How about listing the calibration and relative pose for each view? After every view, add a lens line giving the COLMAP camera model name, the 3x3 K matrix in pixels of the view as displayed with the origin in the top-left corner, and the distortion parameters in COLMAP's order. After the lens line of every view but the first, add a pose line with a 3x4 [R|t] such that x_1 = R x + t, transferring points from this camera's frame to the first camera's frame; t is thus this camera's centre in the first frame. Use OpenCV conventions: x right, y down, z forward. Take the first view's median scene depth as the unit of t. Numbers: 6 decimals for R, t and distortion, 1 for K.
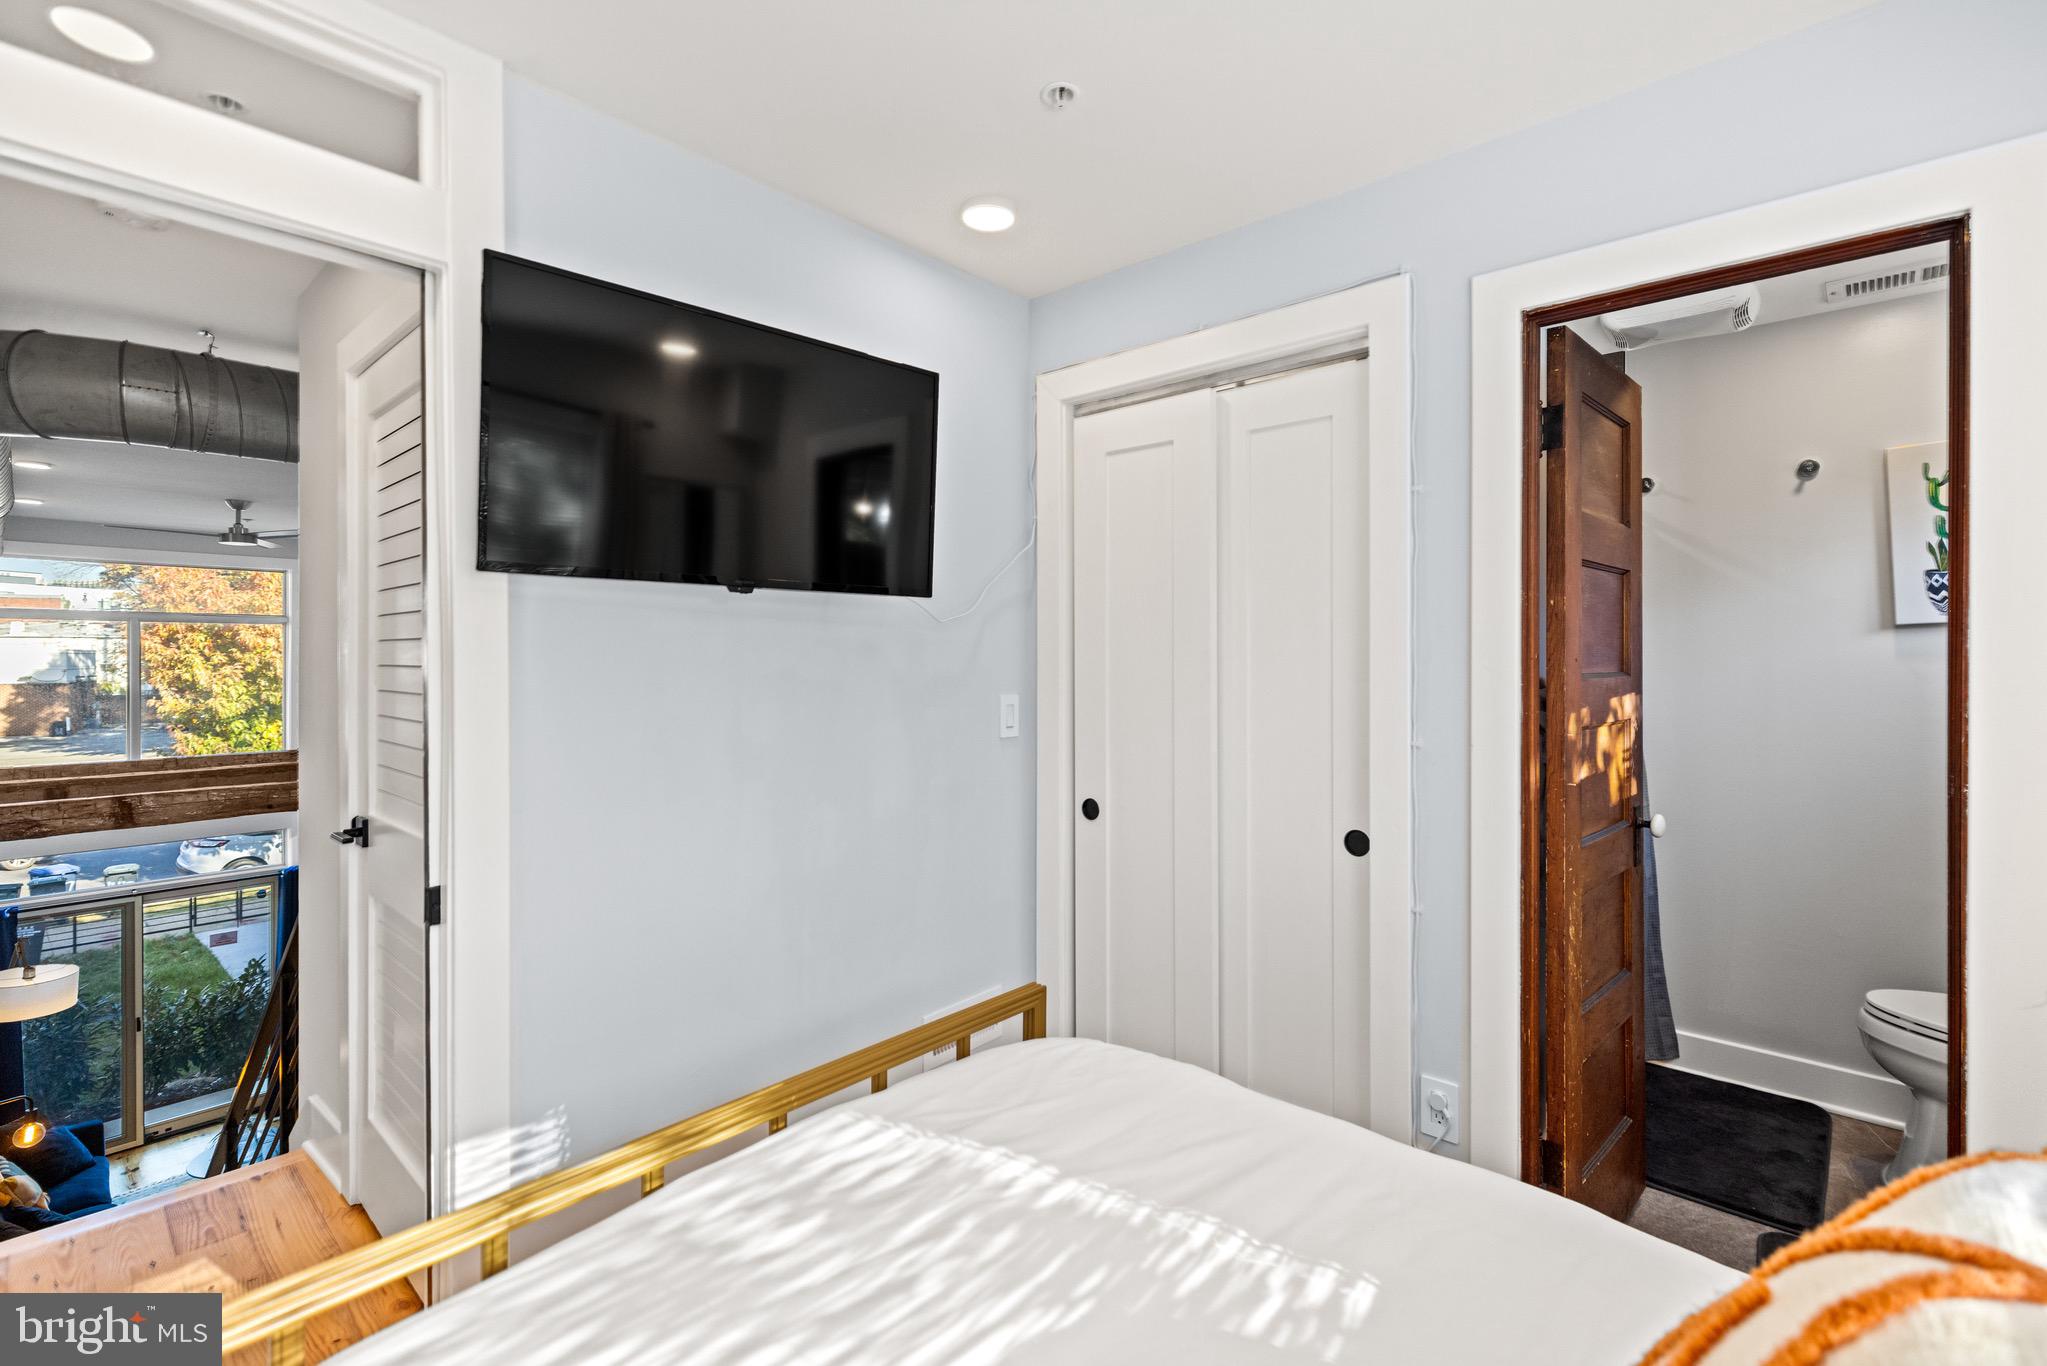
lens RADIAL K [[886.9, 0, 1021.0], [0, 886.9, 649.2], [0, 0, 1]] dist [-0.026830, -0.000466]
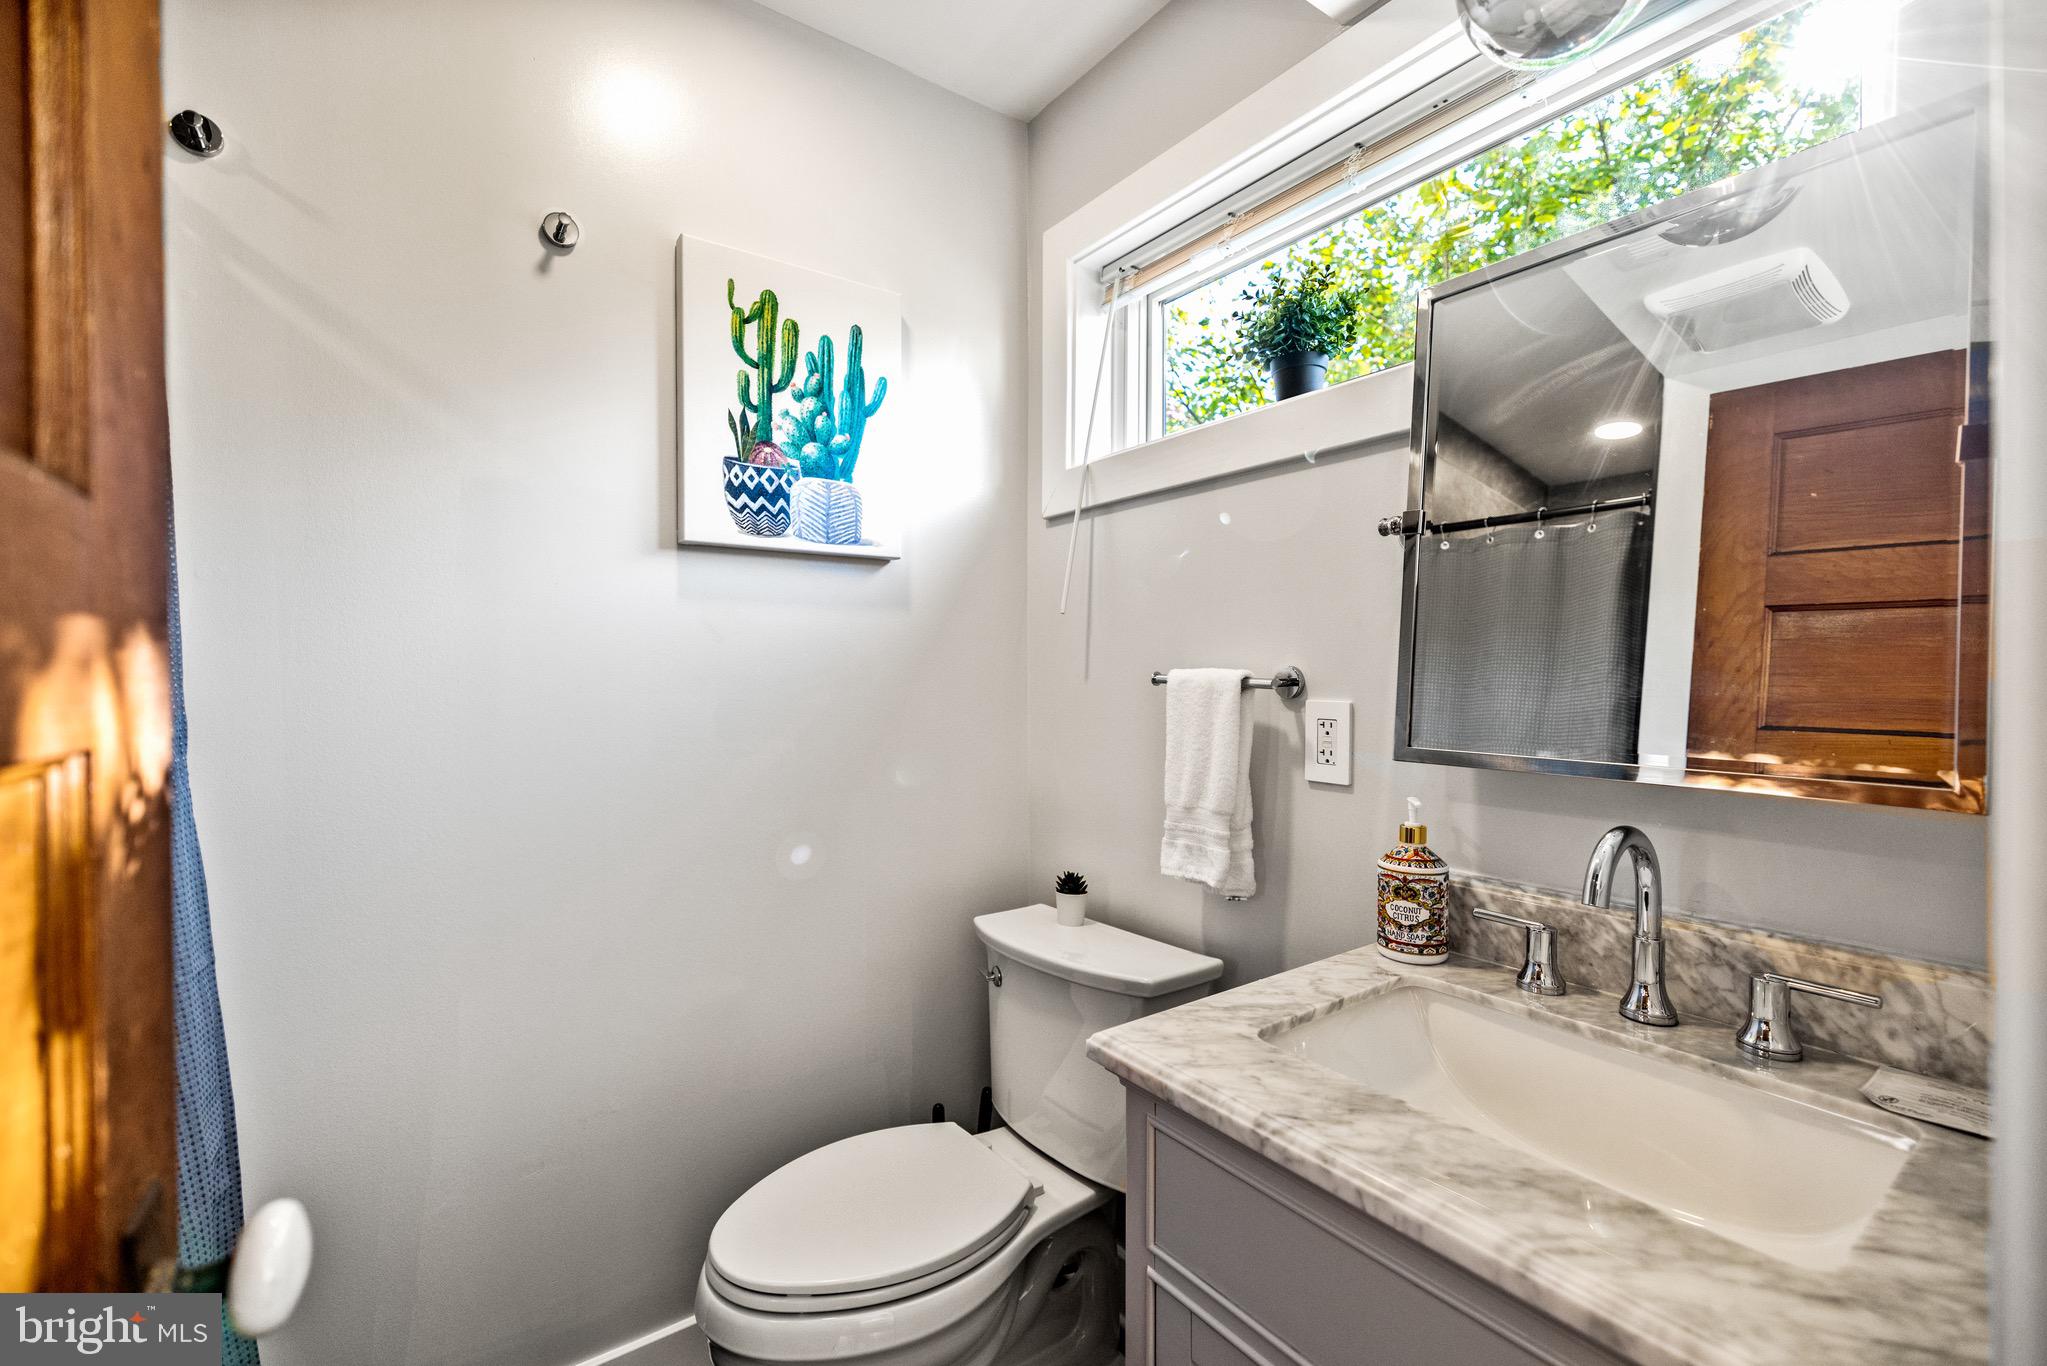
lens RADIAL K [[886.9, 0, 1032.6], [0, 886.9, 673.3], [0, 0, 1]] dist [-0.026830, -0.000466]
pose [[0.180167, -0.005138, 0.983623, 0.478032], [-0.020800, 0.999743, 0.009032, 0.052194], [-0.983416, -0.022087, 0.180014, 0.672759]]
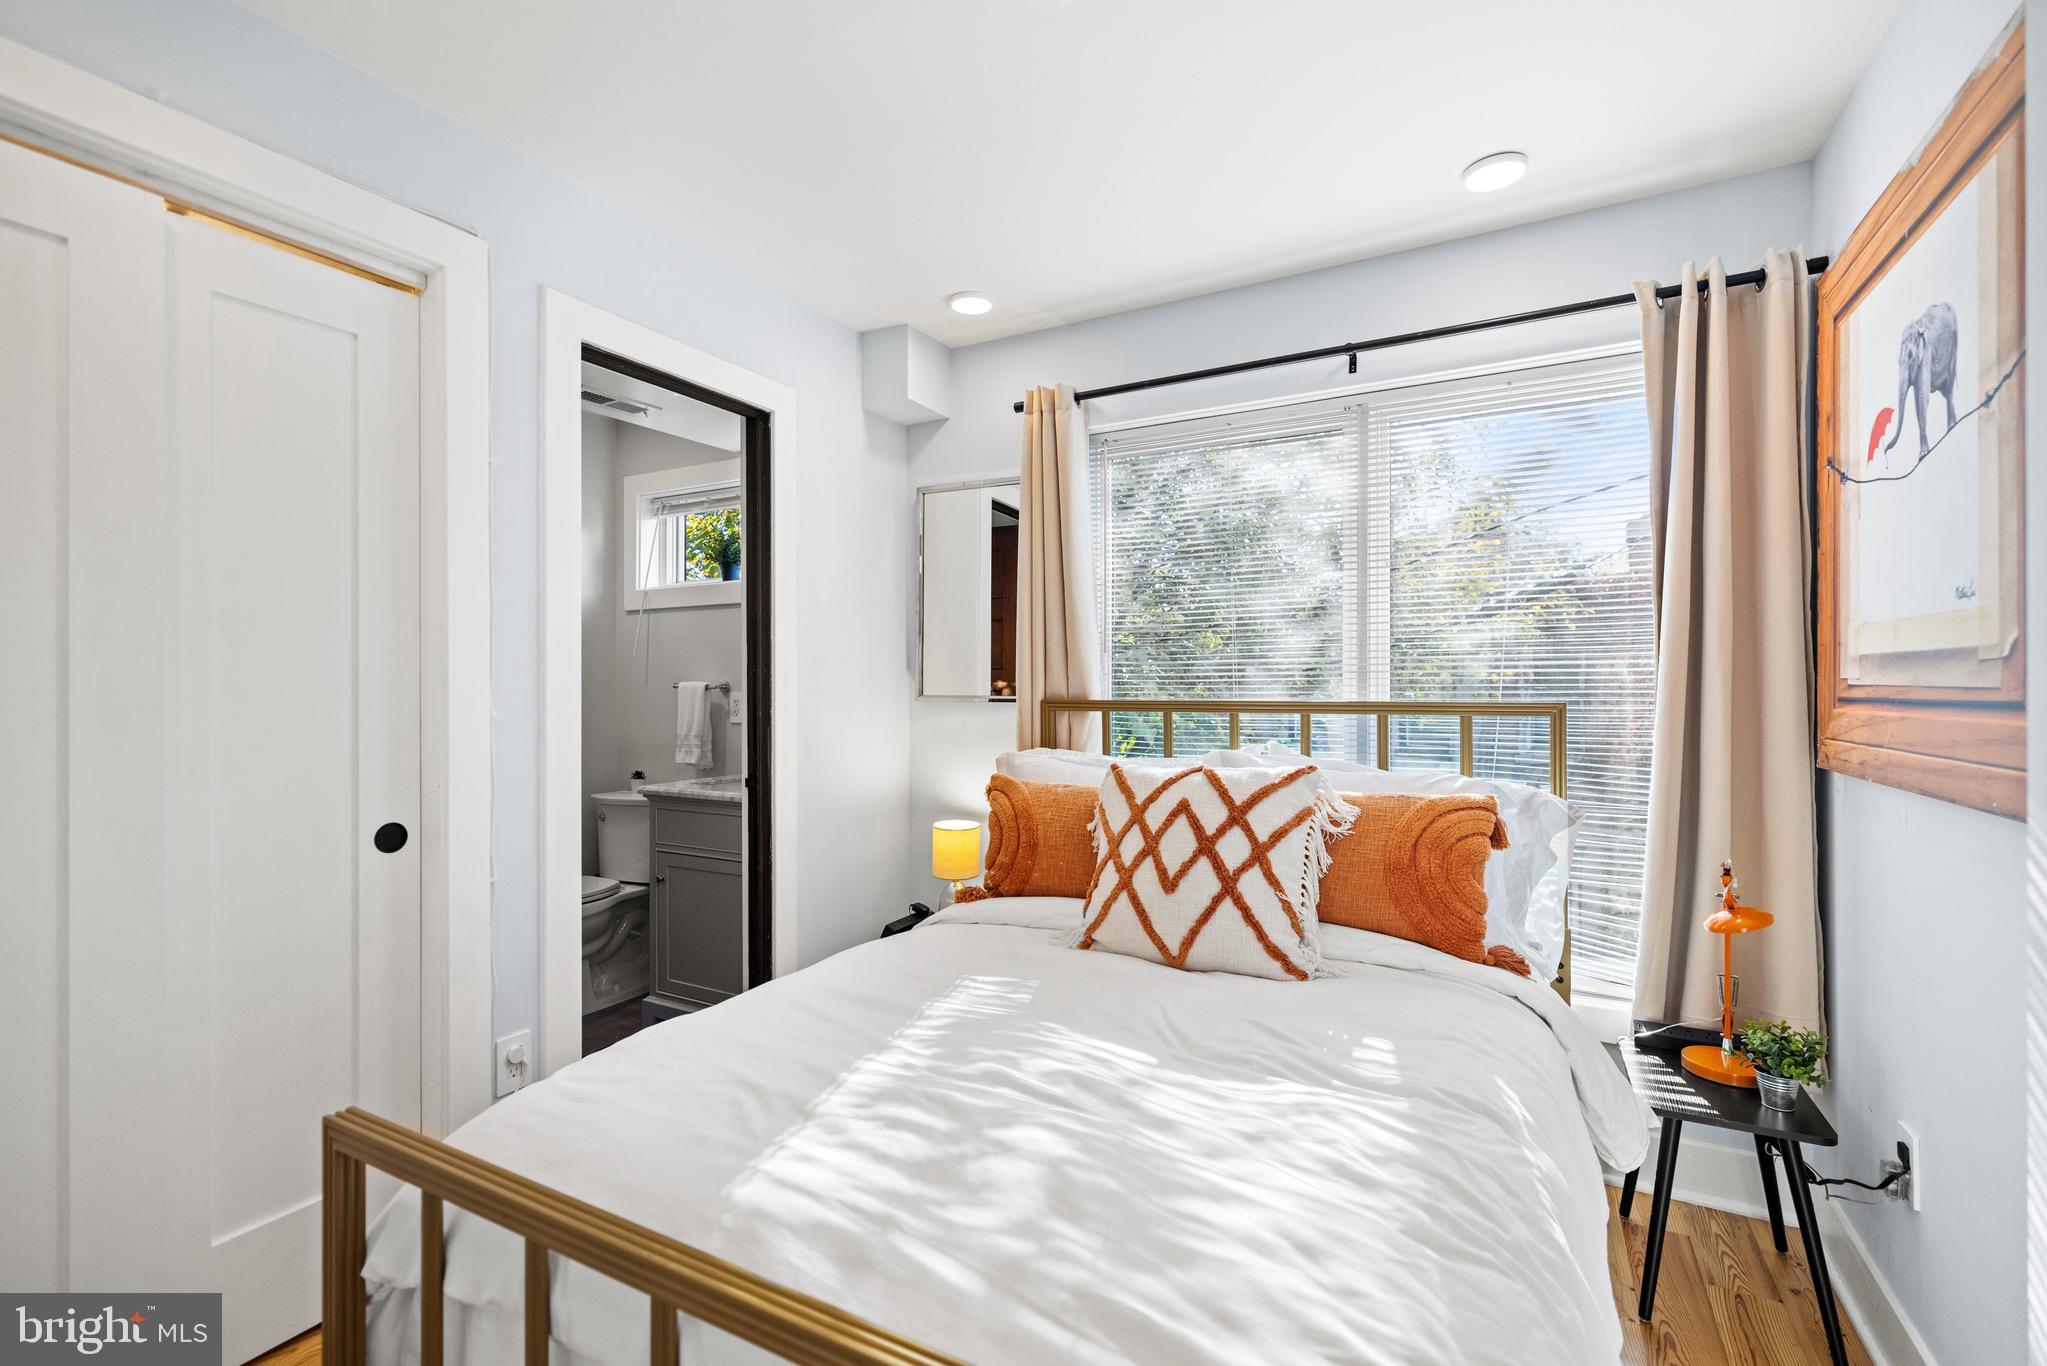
lens RADIAL K [[886.9, 0, 1020.1], [0, 886.9, 671.7], [0, 0, 1]] dist [-0.026830, -0.000466]
pose [[-0.248994, 0.011680, 0.968435, -0.508676], [-0.010773, 0.999832, -0.014829, 0.050937], [-0.968445, -0.014125, -0.248826, 0.503807]]
